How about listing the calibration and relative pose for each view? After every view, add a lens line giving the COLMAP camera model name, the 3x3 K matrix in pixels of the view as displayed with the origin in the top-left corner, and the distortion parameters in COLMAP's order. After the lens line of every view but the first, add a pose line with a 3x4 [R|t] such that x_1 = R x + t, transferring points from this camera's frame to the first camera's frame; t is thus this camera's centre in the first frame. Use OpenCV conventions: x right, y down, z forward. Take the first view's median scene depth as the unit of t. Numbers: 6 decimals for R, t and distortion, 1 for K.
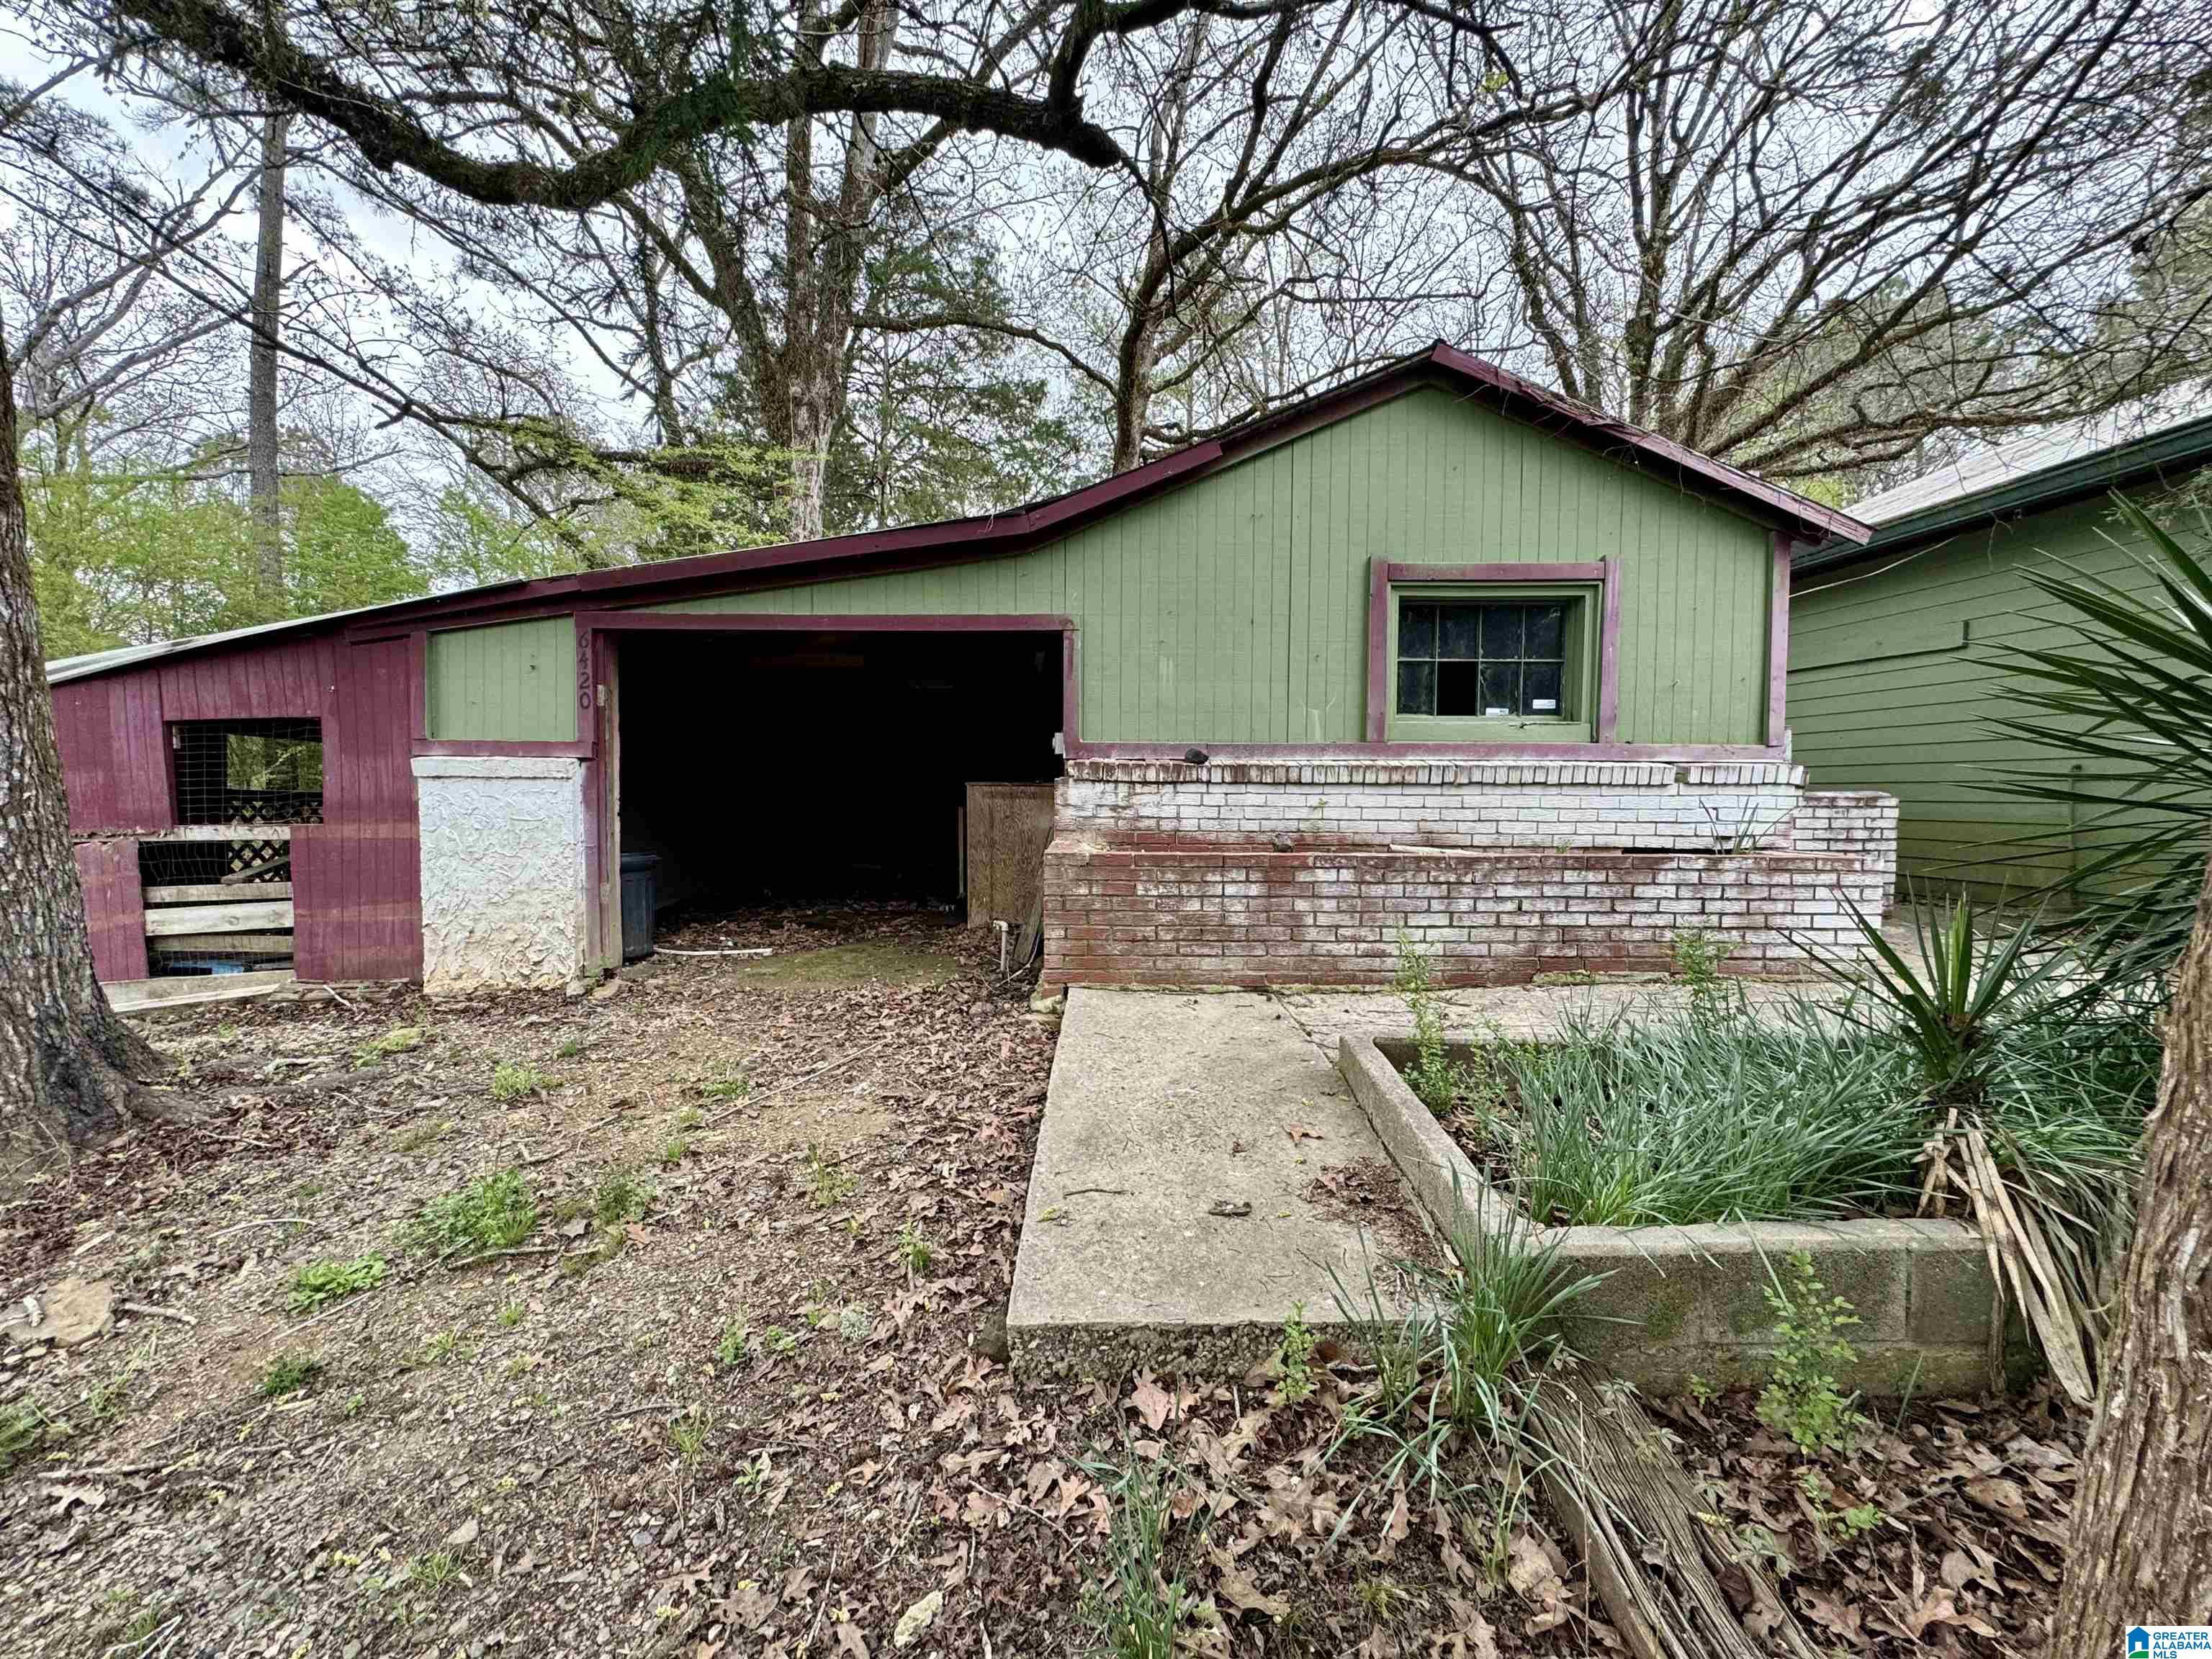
lens RADIAL K [[879.6, 0, 1106.0], [0, 879.6, 829.5], [0, 0, 1]] dist [-0.002702, 0.000355]
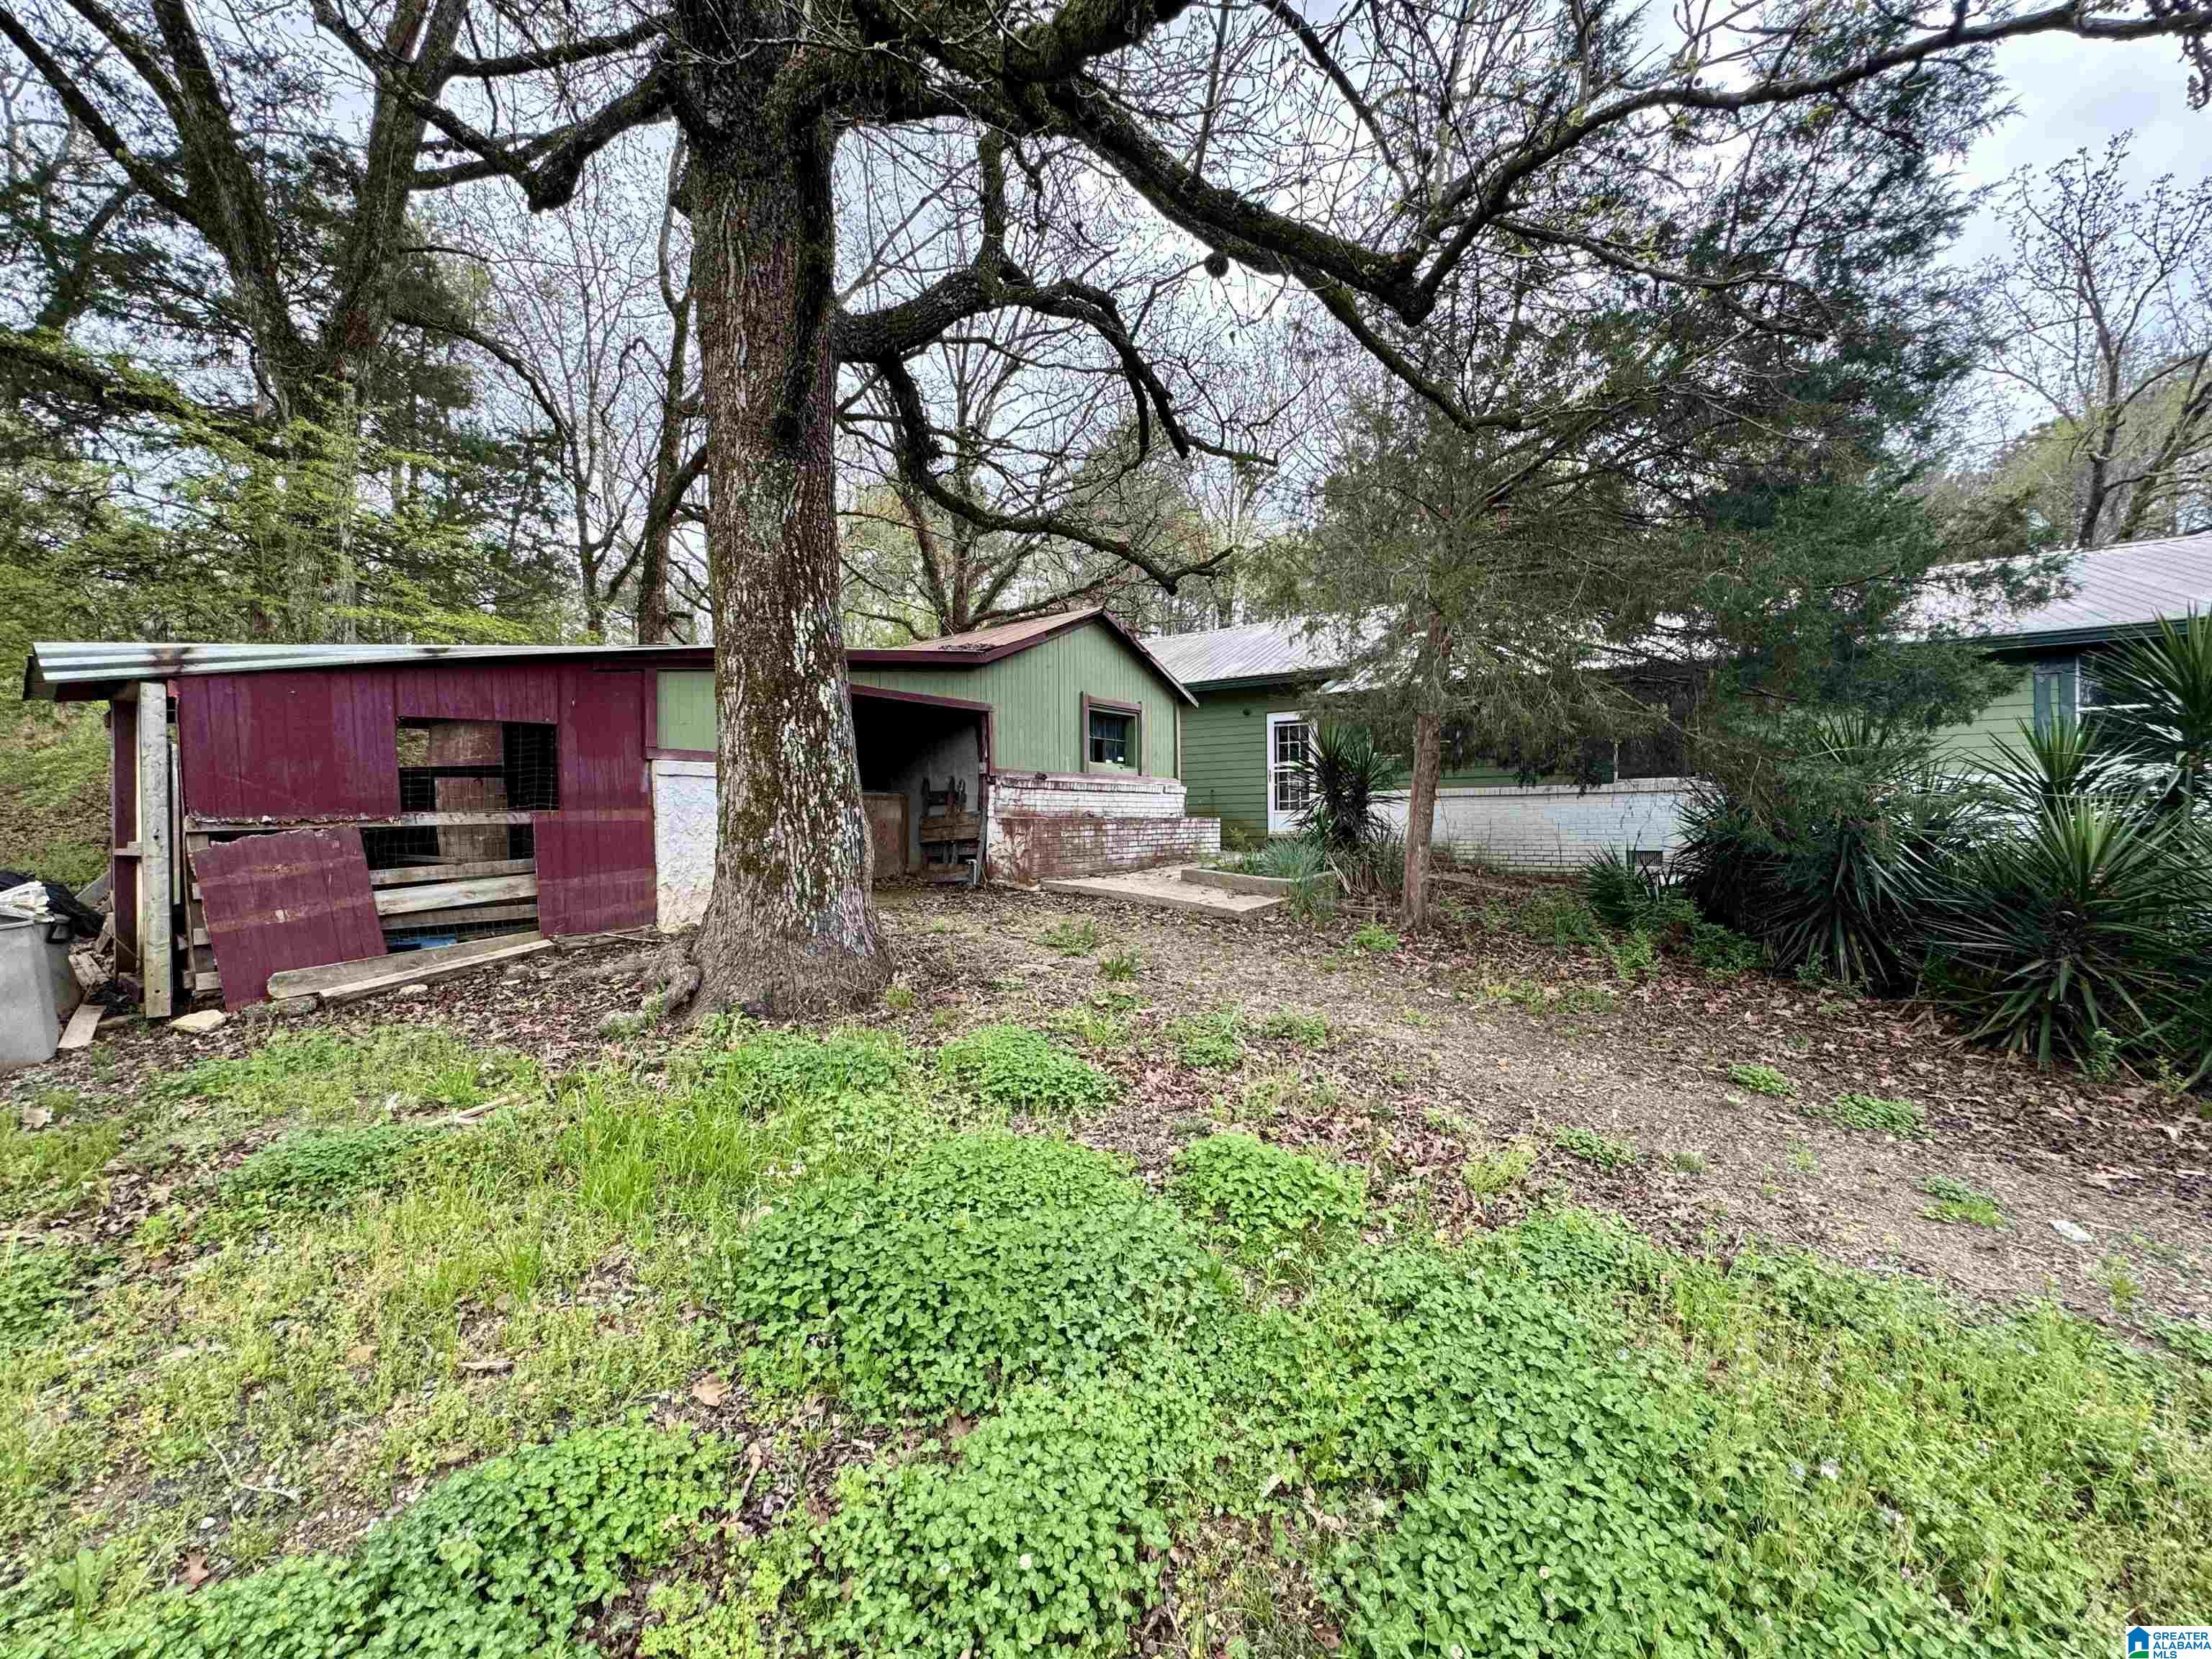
lens RADIAL K [[879.6, 0, 1106.0], [0, 879.6, 829.5], [0, 0, 1]] dist [-0.002702, 0.000355]
pose [[0.584378, -0.019426, 0.811249, -1.471510], [0.050883, 0.998623, -0.012741, 0.076994], [-0.809885, 0.048725, 0.584562, -0.354492]]
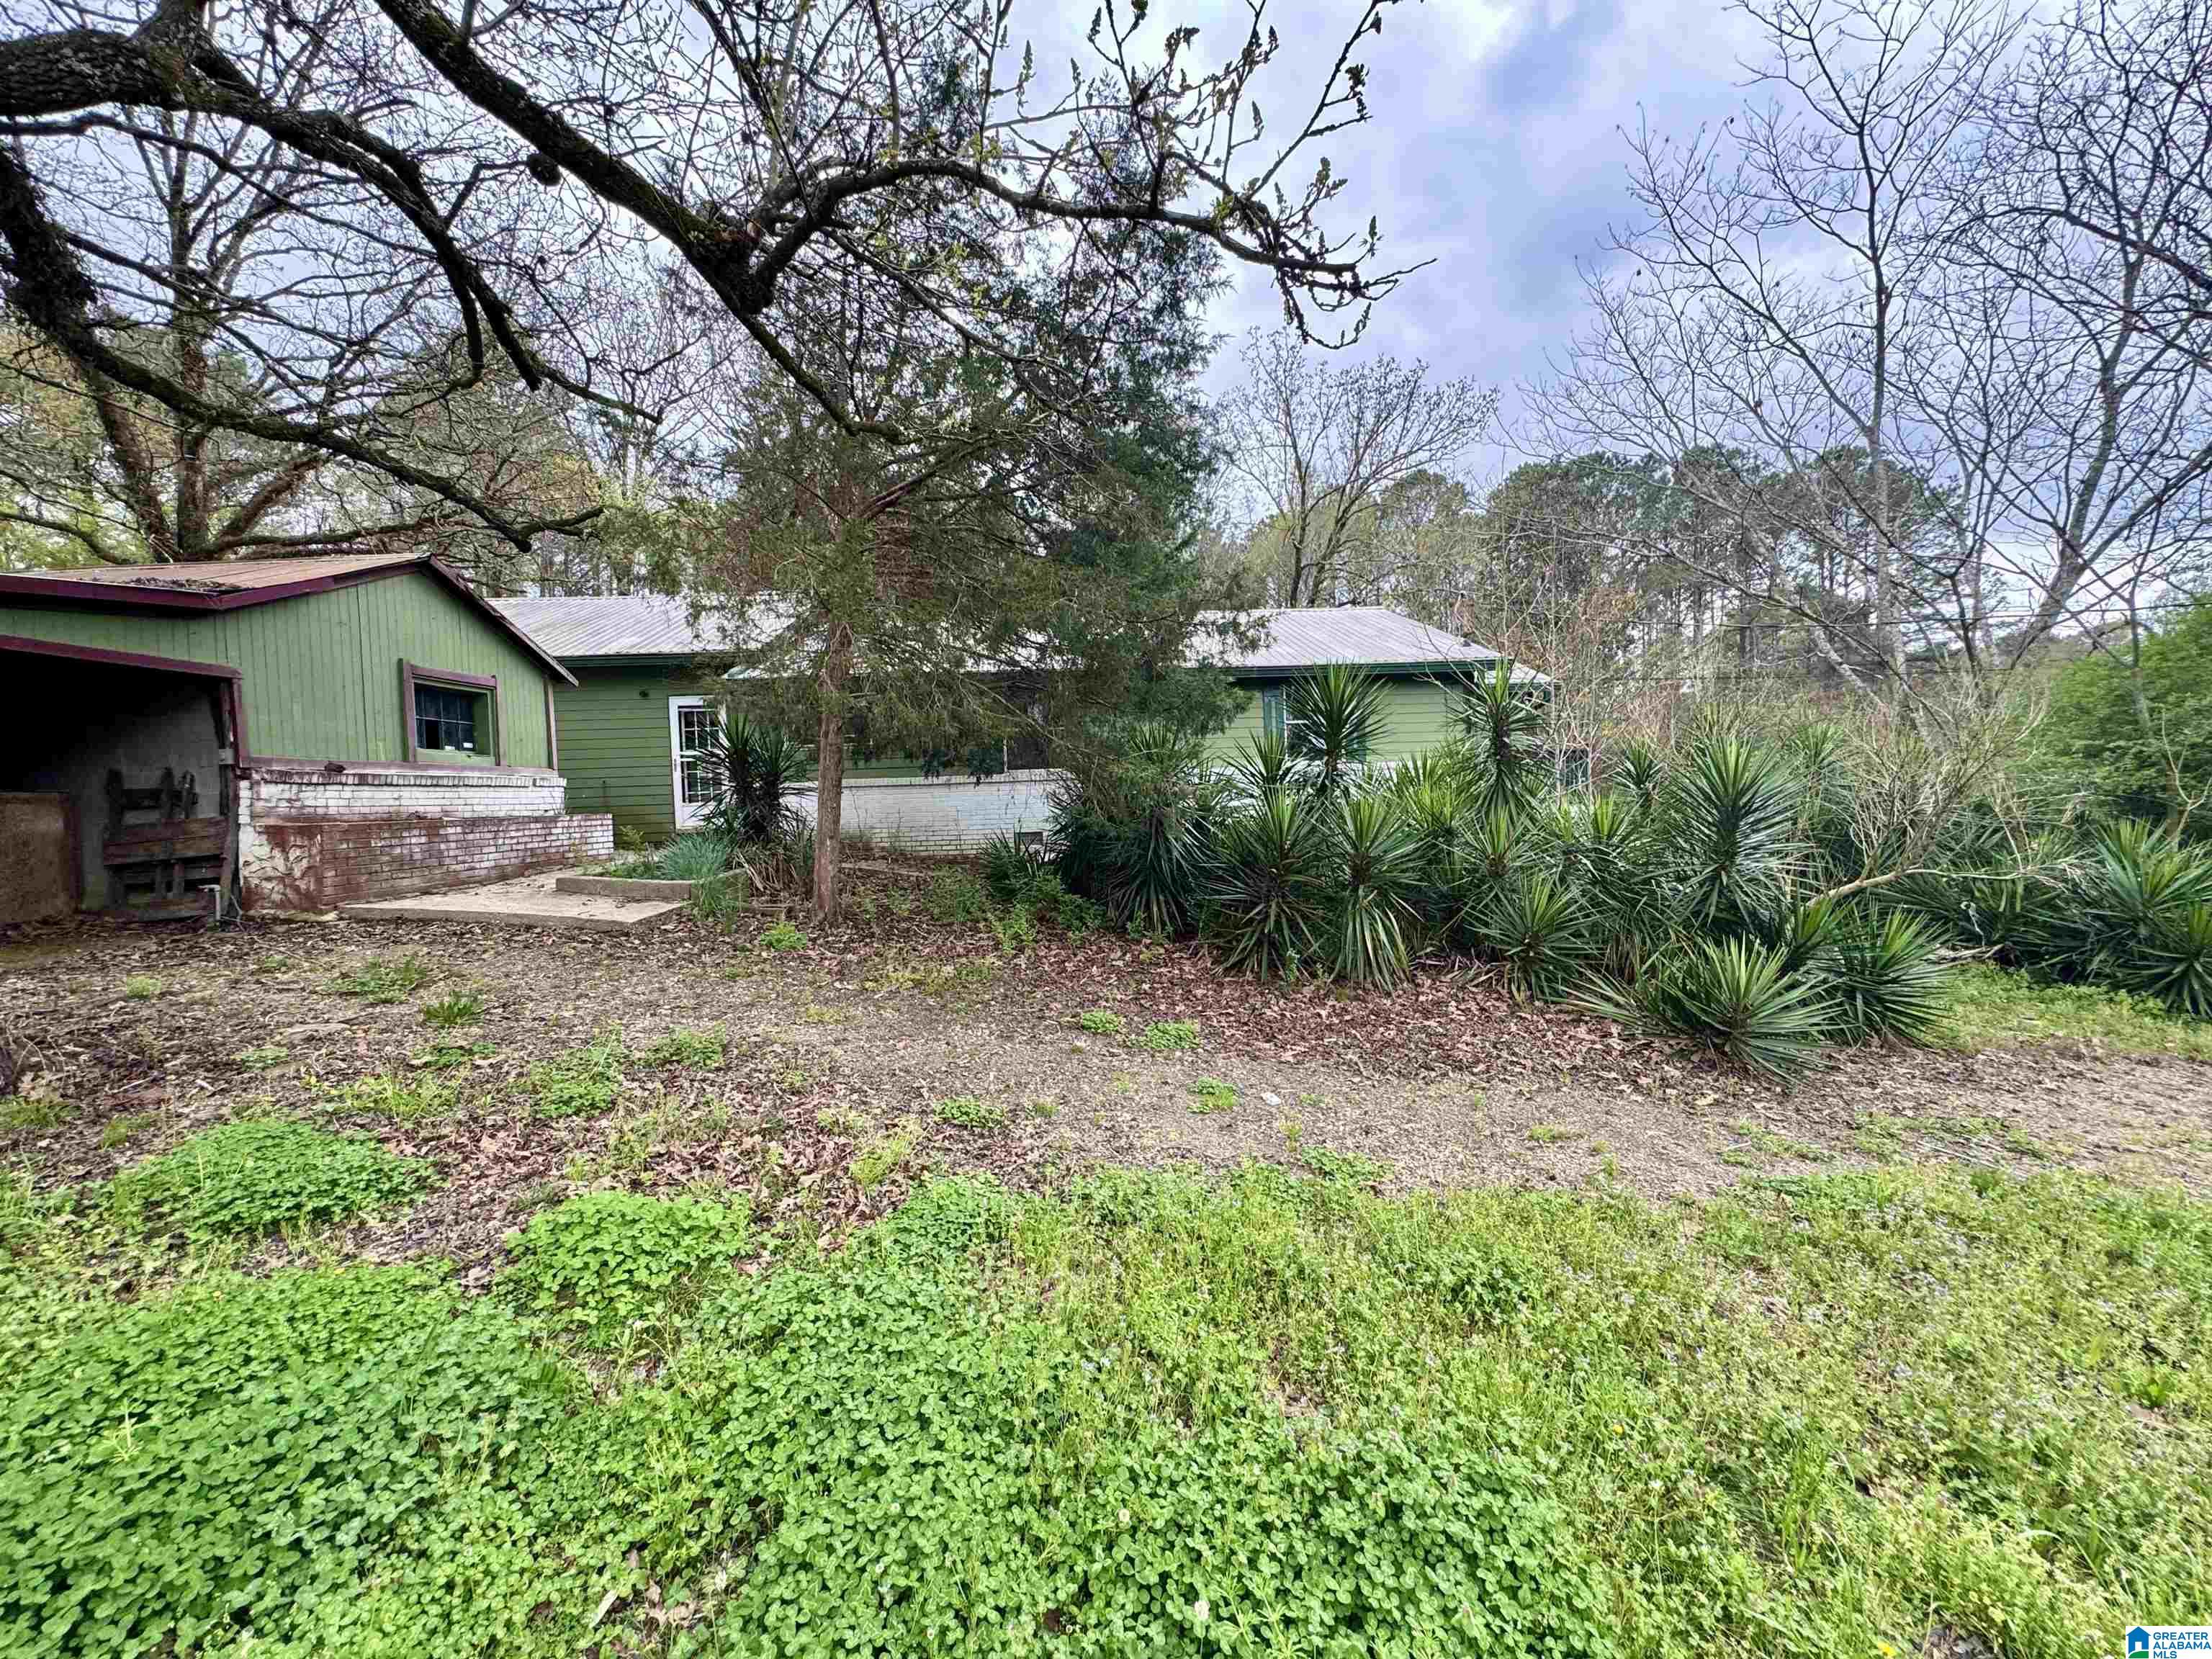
lens RADIAL K [[881.4, 0, 1106.0], [0, 881.4, 829.5], [0, 0, 1]] dist [-0.010387, 0.003220]
pose [[0.000536, -0.045693, 0.998955, -1.442839], [0.078381, 0.995884, 0.045510, 0.064239], [-0.996923, 0.078275, 0.004115, -0.393079]]
